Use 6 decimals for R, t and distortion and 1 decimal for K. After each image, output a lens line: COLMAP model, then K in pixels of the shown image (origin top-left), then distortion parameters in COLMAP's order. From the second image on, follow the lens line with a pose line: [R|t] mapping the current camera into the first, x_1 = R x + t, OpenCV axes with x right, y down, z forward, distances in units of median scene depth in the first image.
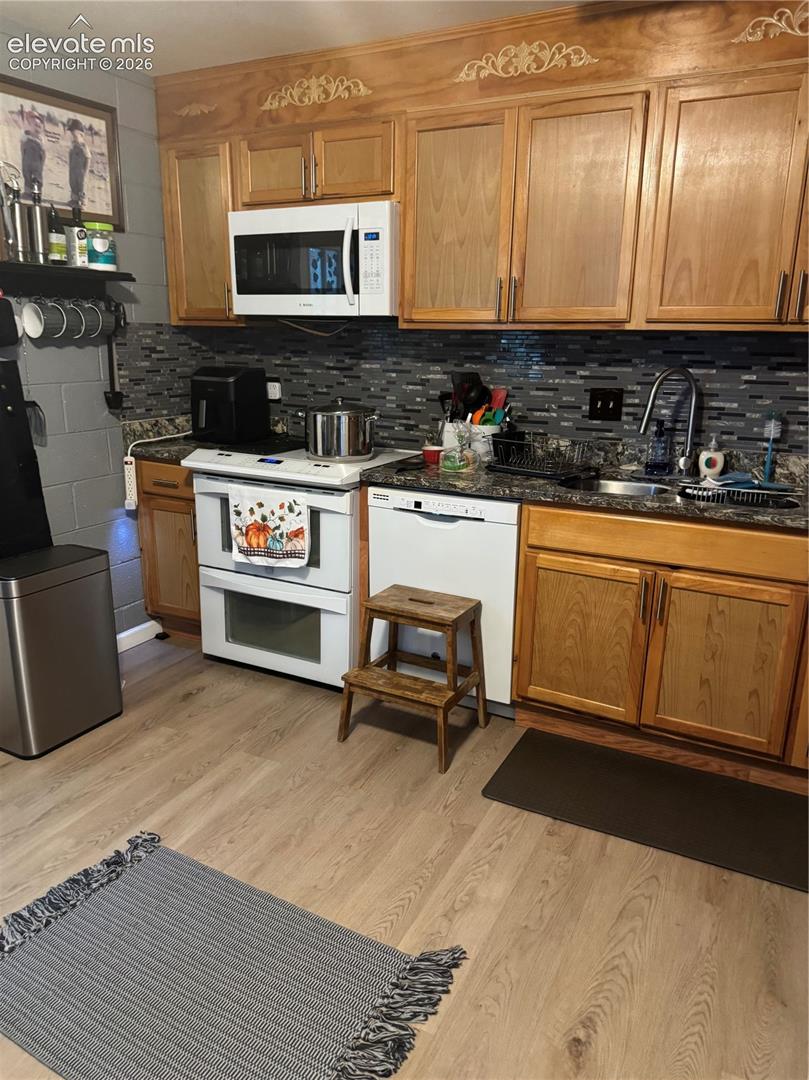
lens RADIAL K [[759.1, 0, 368.7], [0, 759.1, 546.0], [0, 0, 1]] dist [0.085633, -0.138440]
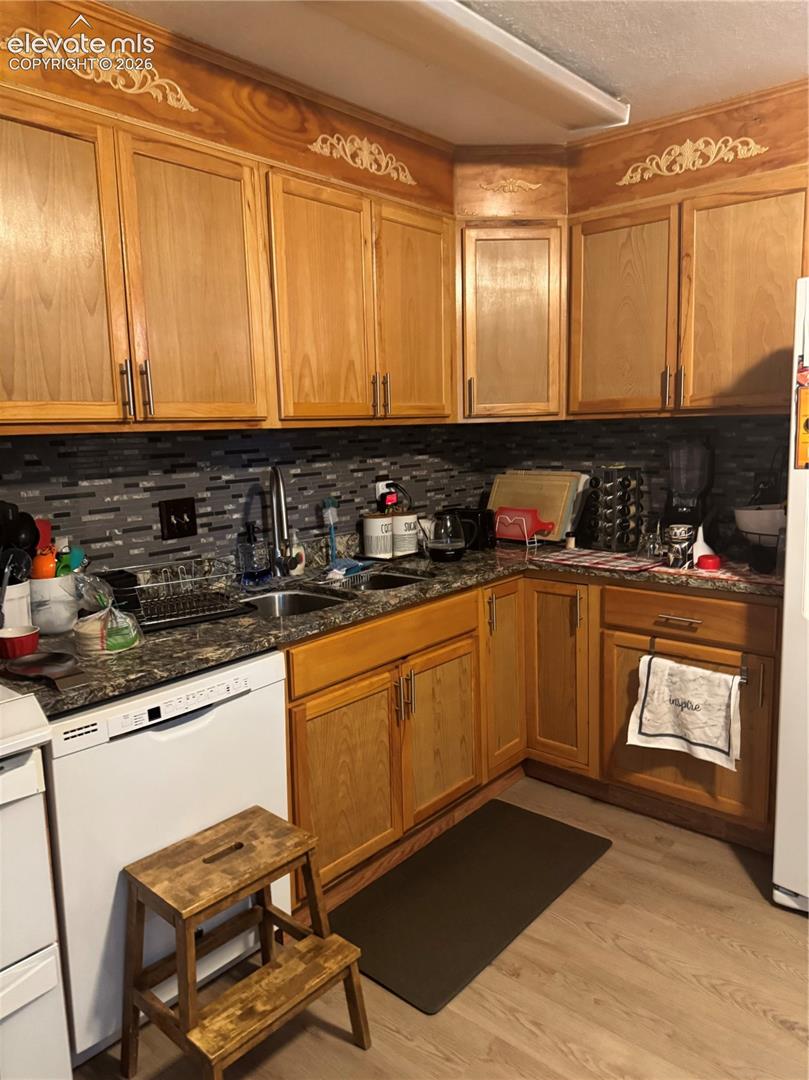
lens RADIAL K [[776.3, 0, 404.6], [0, 776.3, 532.5], [0, 0, 1]] dist [0.079953, -0.095655]
pose [[0.203386, -0.154539, 0.966826, -0.458365], [0.289143, 0.952904, 0.091488, -0.182552], [-0.935431, 0.260943, 0.238491, 0.599818]]
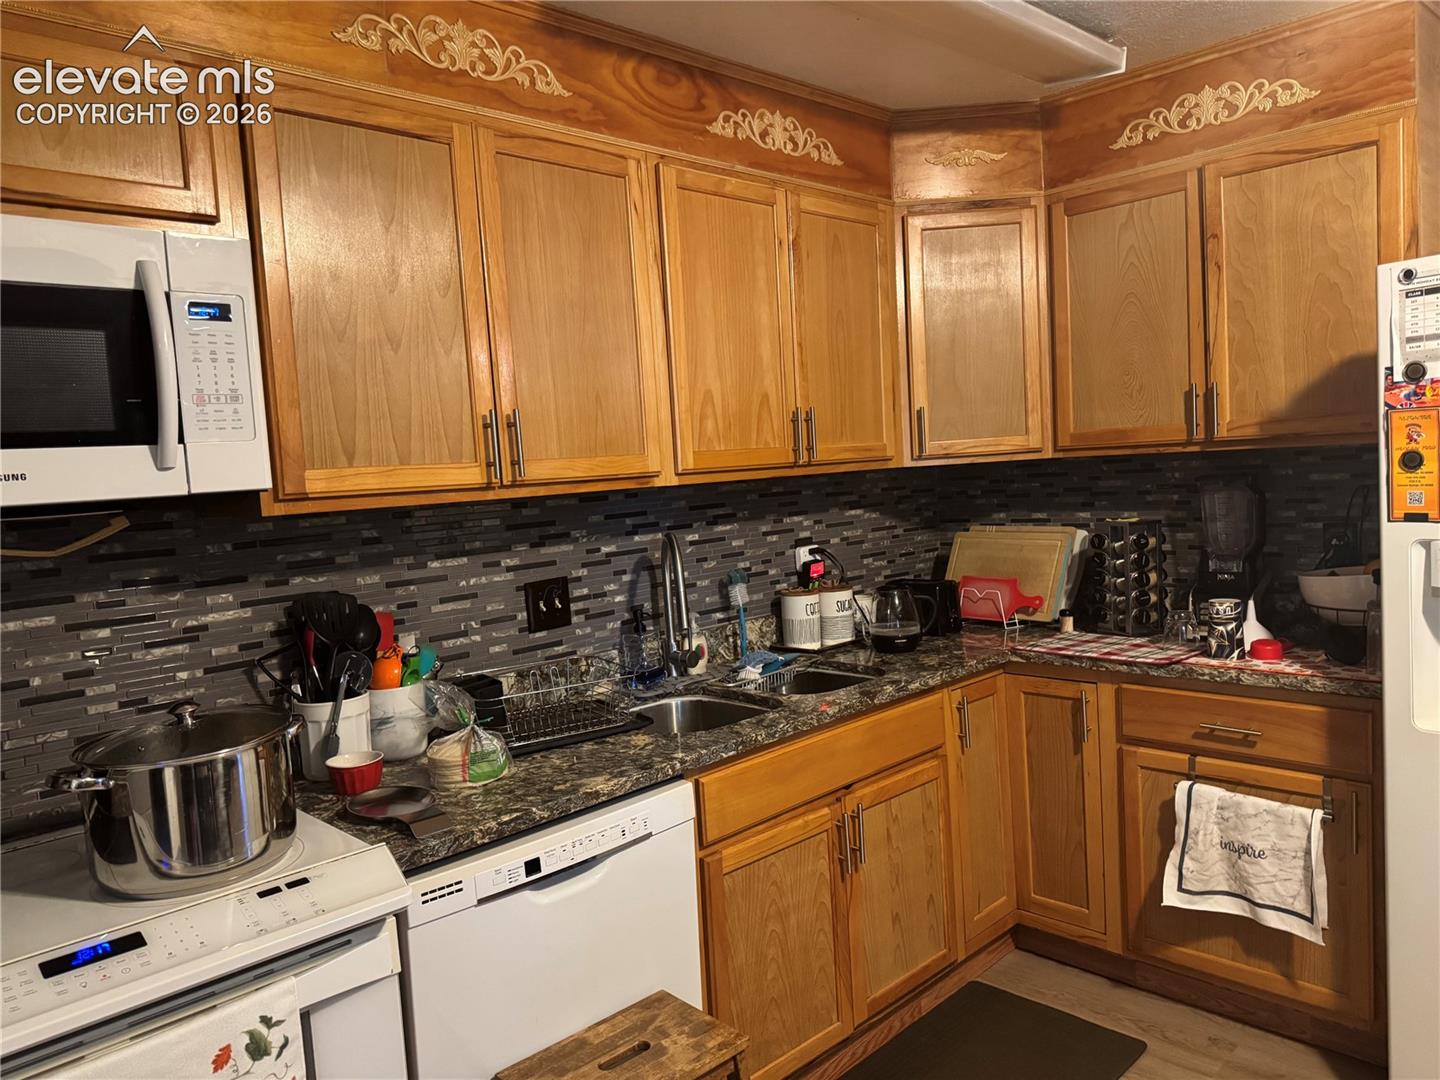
lens RADIAL K [[1035.0, 0, 720.0], [0, 1035.0, 540.0], [0, 0, 1]] dist [0.079953, -0.095655]
pose [[0.282267, -0.104437, 0.953634, -0.472373], [0.316759, 0.948452, 0.010112, -0.205244], [-0.905533, 0.299217, 0.300798, 0.618159]]
